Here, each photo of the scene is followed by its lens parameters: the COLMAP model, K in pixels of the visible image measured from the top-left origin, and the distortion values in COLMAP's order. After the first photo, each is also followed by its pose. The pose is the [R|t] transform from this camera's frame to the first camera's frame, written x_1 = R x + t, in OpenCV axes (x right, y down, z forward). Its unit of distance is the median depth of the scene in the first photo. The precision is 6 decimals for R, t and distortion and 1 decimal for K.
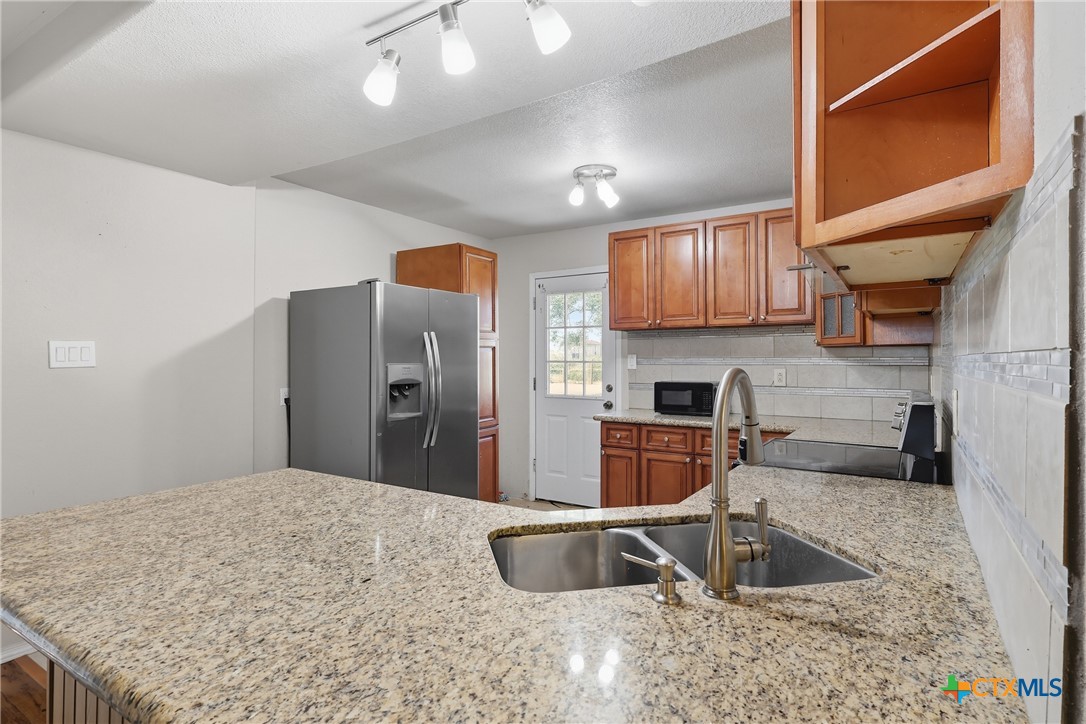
lens RADIAL K [[561.4, 0, 536.2], [0, 561.4, 354.2], [0, 0, 1]] dist [0.007949, -0.000006]
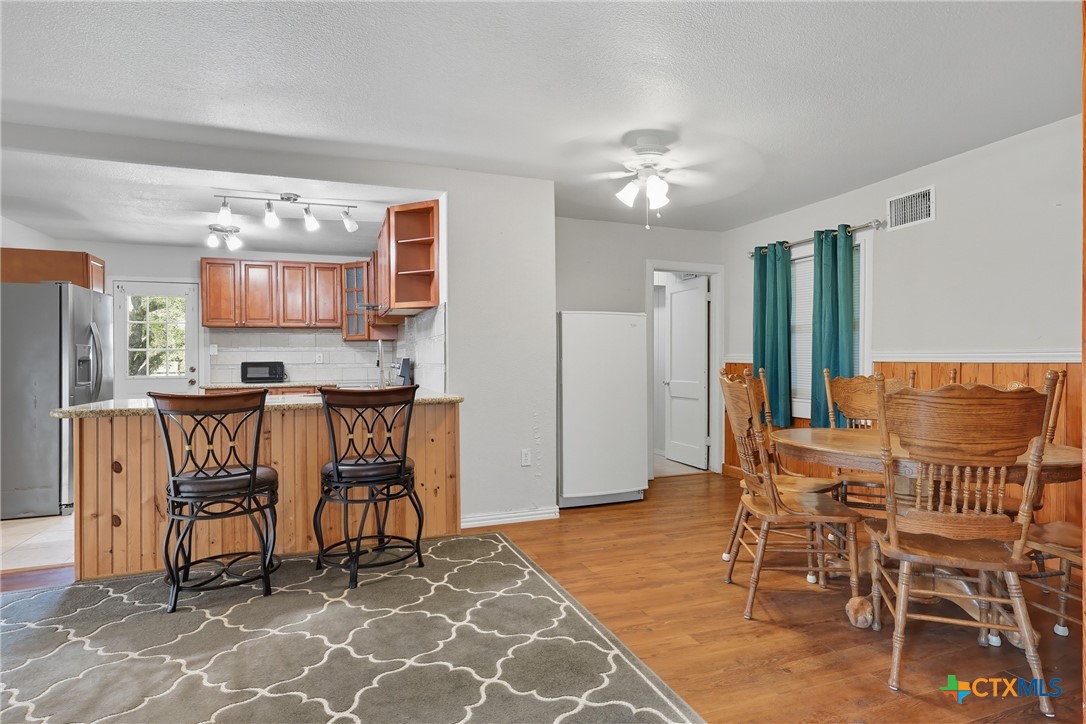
lens RADIAL K [[561.4, 0, 540.5], [0, 561.4, 359.5], [0, 0, 1]] dist [0.007949, -0.000006]
pose [[0.600564, -0.003334, 0.799570, -0.530877], [0.002205, 0.999994, 0.002513, 0.041140], [-0.799574, 0.000254, 0.600568, -0.569428]]
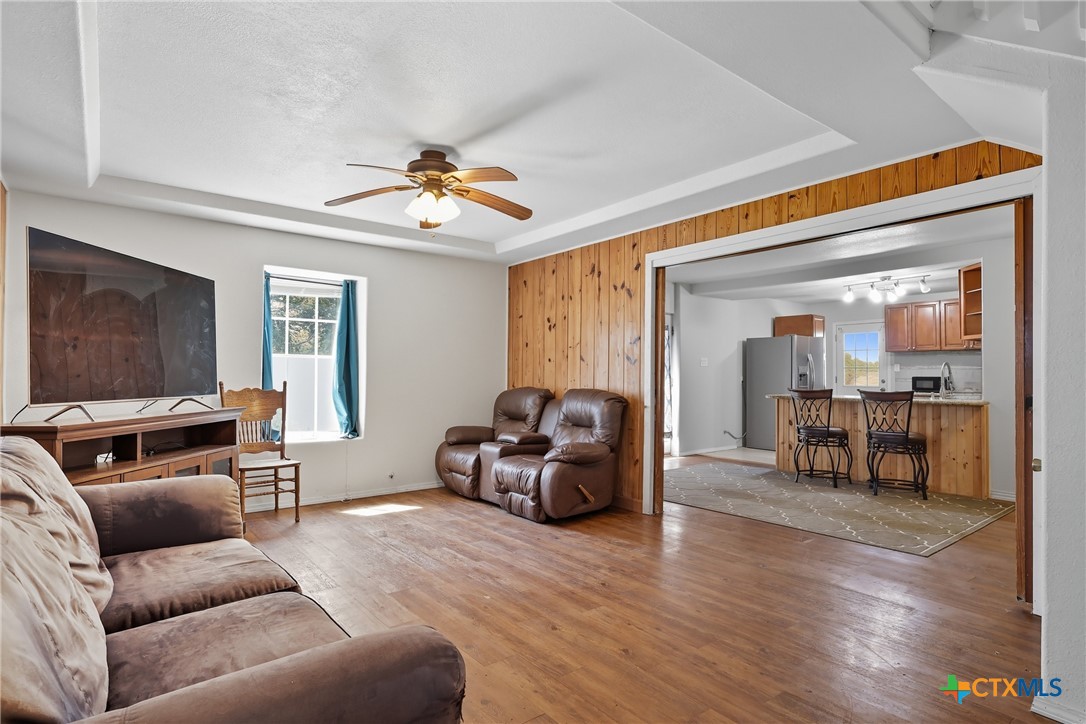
lens RADIAL K [[561.4, 0, 538.3], [0, 561.4, 365.3], [0, 0, 1]] dist [0.007949, -0.000006]
pose [[0.944202, 0.001343, -0.329363, -0.425530], [-0.004756, 0.999943, -0.009559, 0.034767], [0.329331, 0.010592, 0.944155, -1.490498]]
